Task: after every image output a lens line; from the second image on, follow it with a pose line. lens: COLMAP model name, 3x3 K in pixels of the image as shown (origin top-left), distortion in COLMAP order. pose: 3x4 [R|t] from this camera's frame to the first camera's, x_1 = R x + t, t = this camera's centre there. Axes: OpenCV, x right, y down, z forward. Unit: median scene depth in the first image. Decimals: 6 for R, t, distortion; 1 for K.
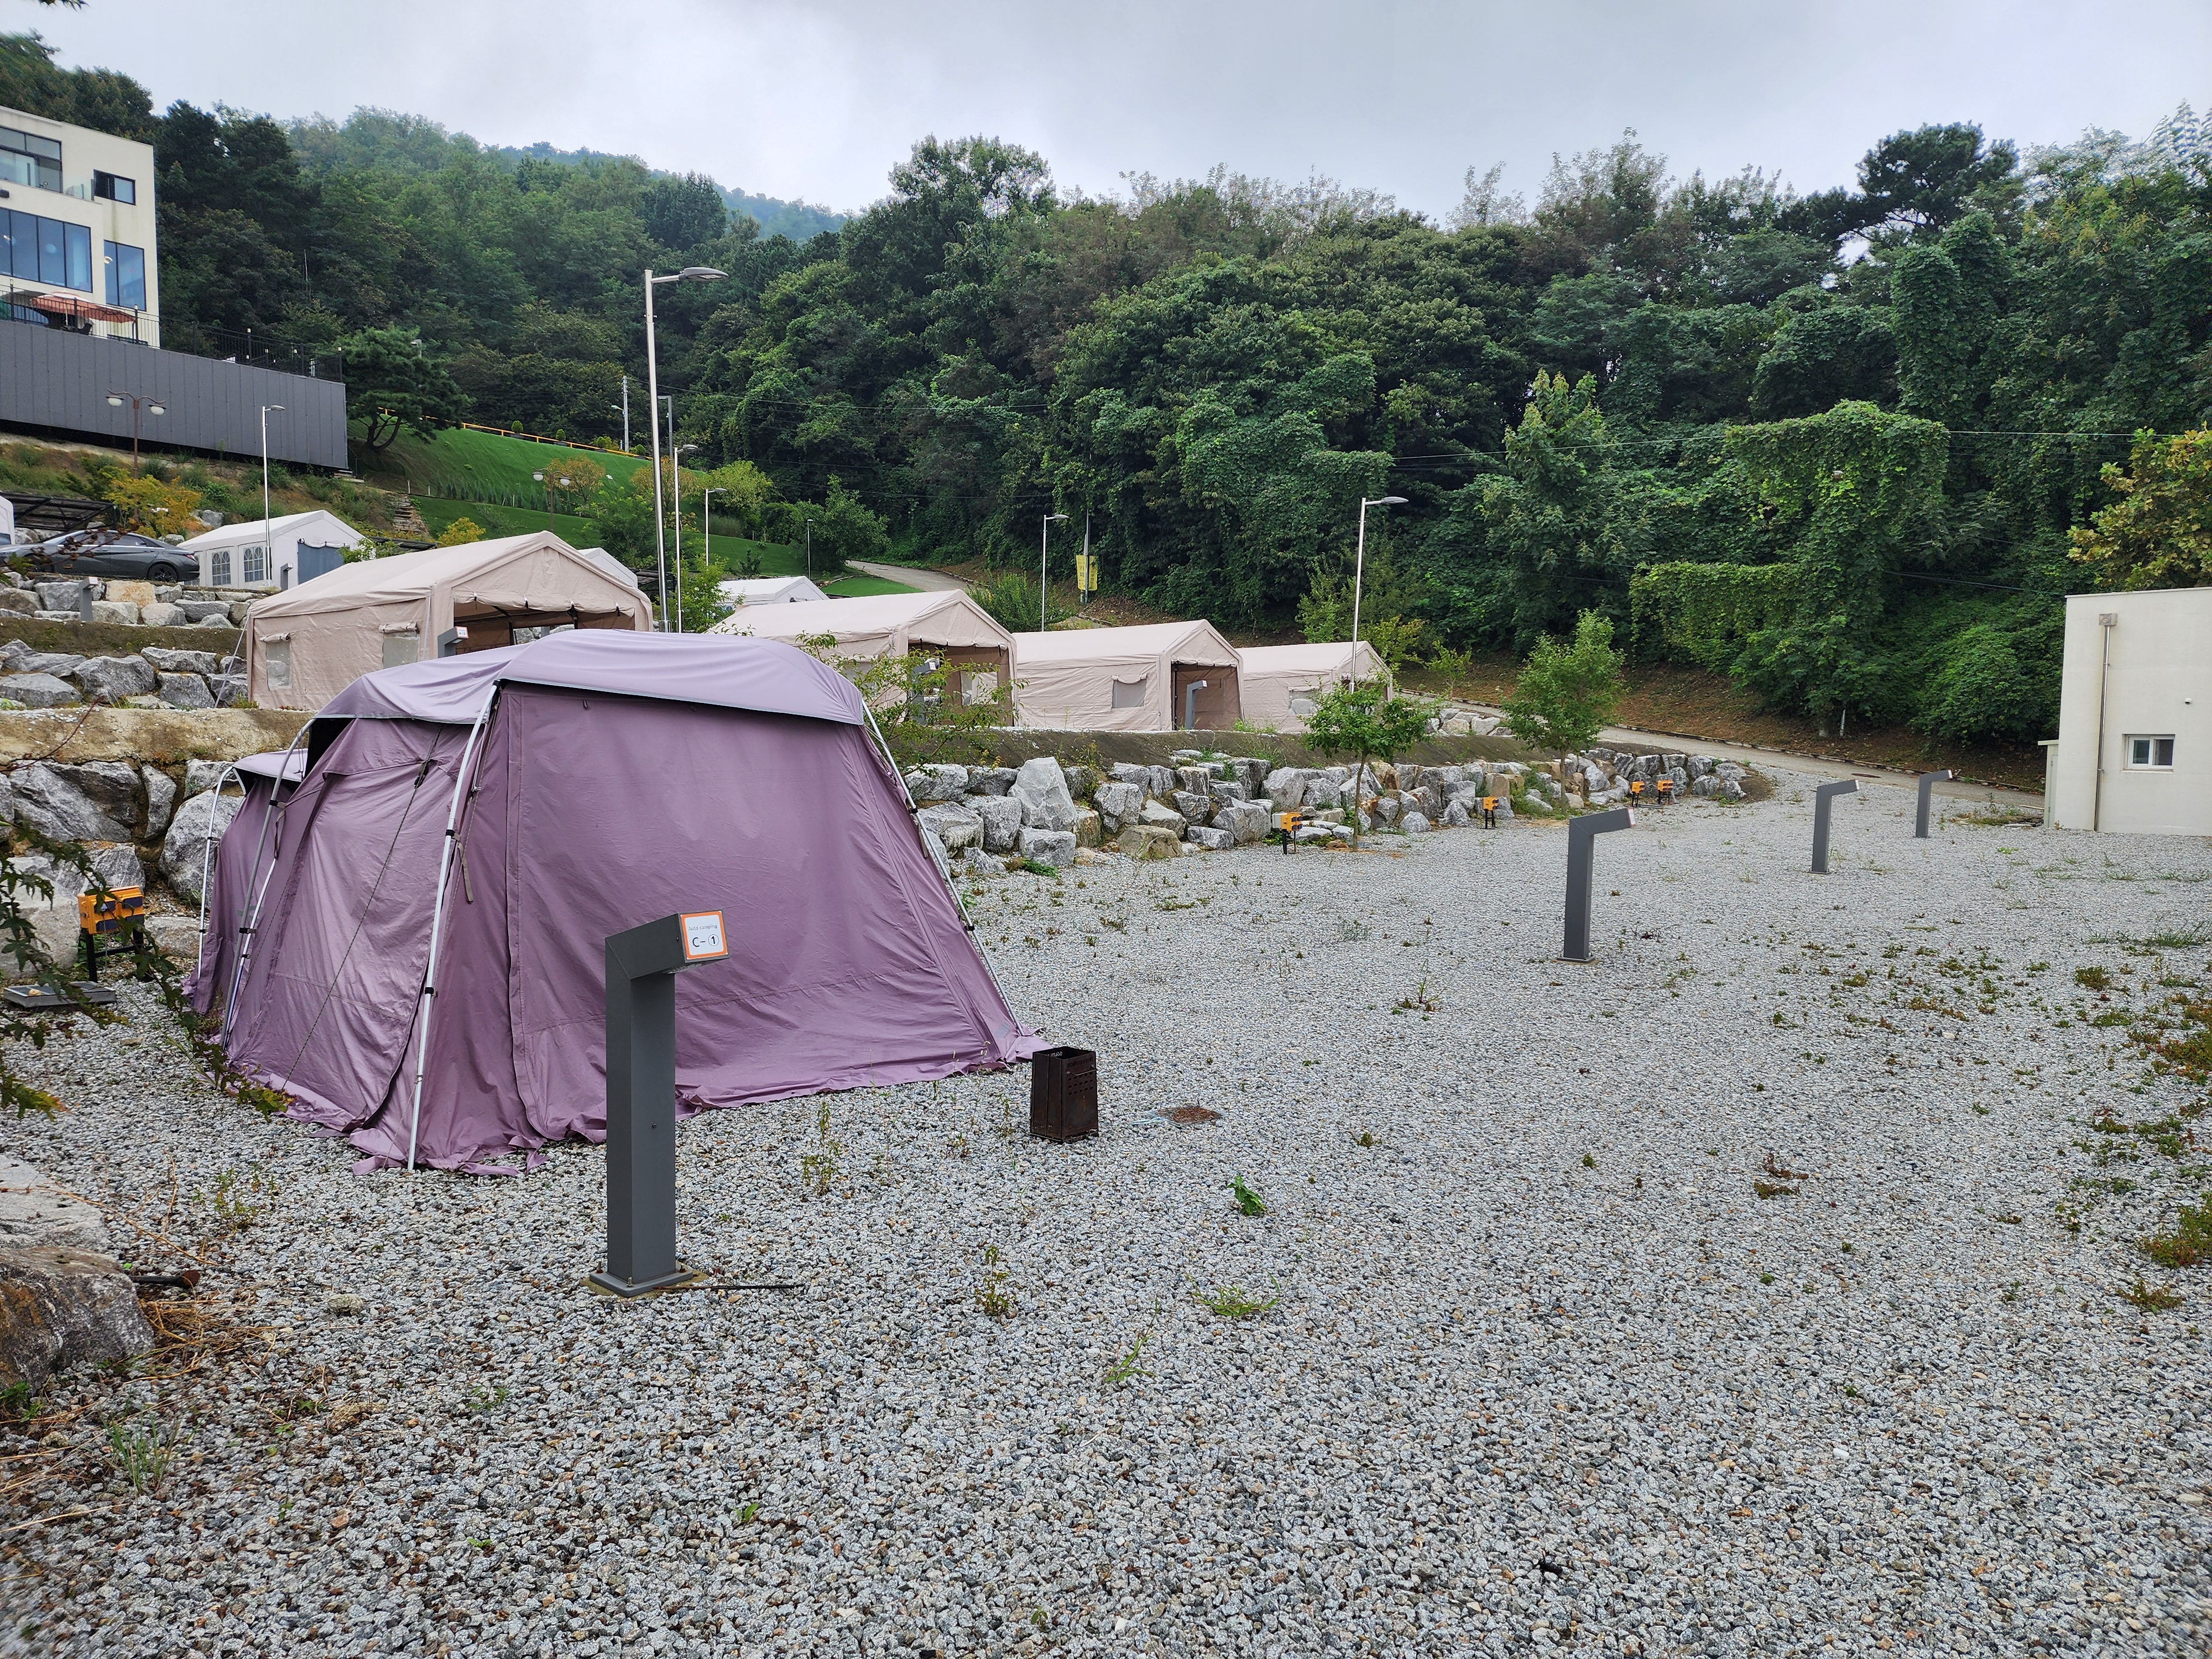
lens RADIAL K [[1491.9, 0, 1119.1], [0, 1491.9, 854.4], [0, 0, 1]] dist [0.071270, -0.064440]
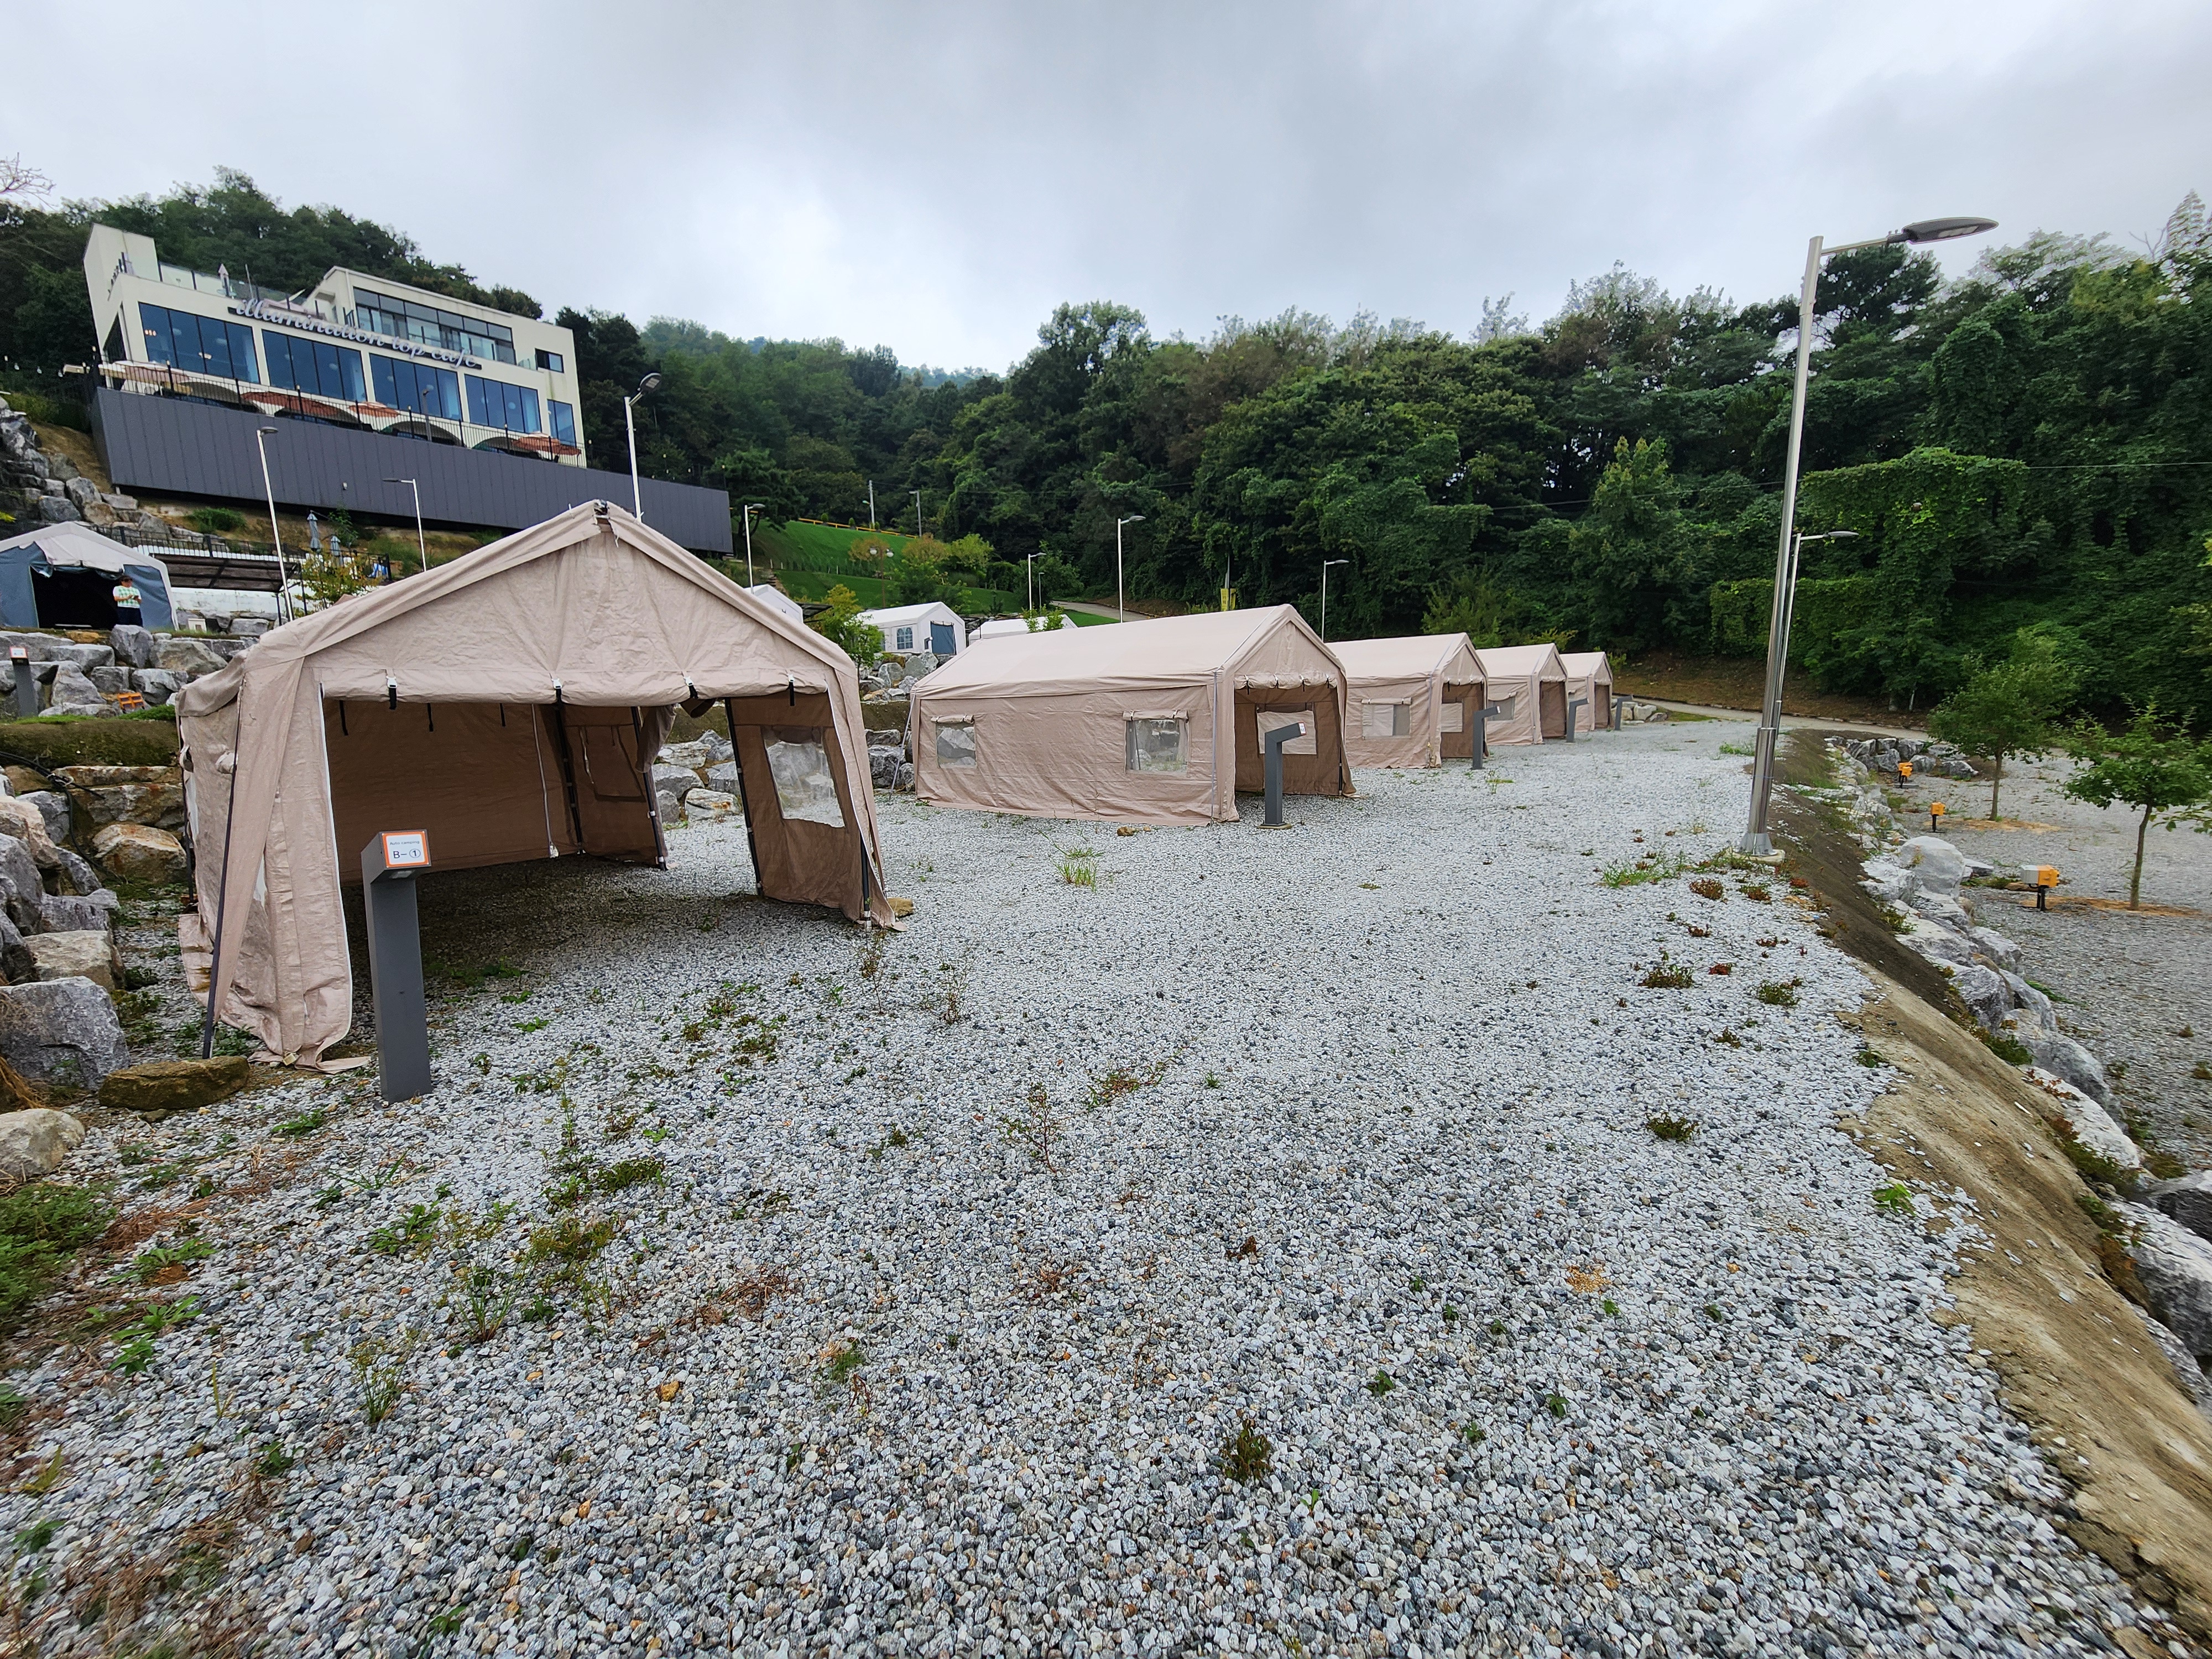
lens RADIAL K [[904.6, 0, 1093.4], [0, 904.6, 859.2], [0, 0, 1]] dist [-0.000543, 0.000213]
pose [[0.998994, -0.032250, -0.031174, -0.137816], [0.035092, 0.994822, 0.095379, -0.031442], [0.027936, -0.096377, 0.994953, 0.116962]]
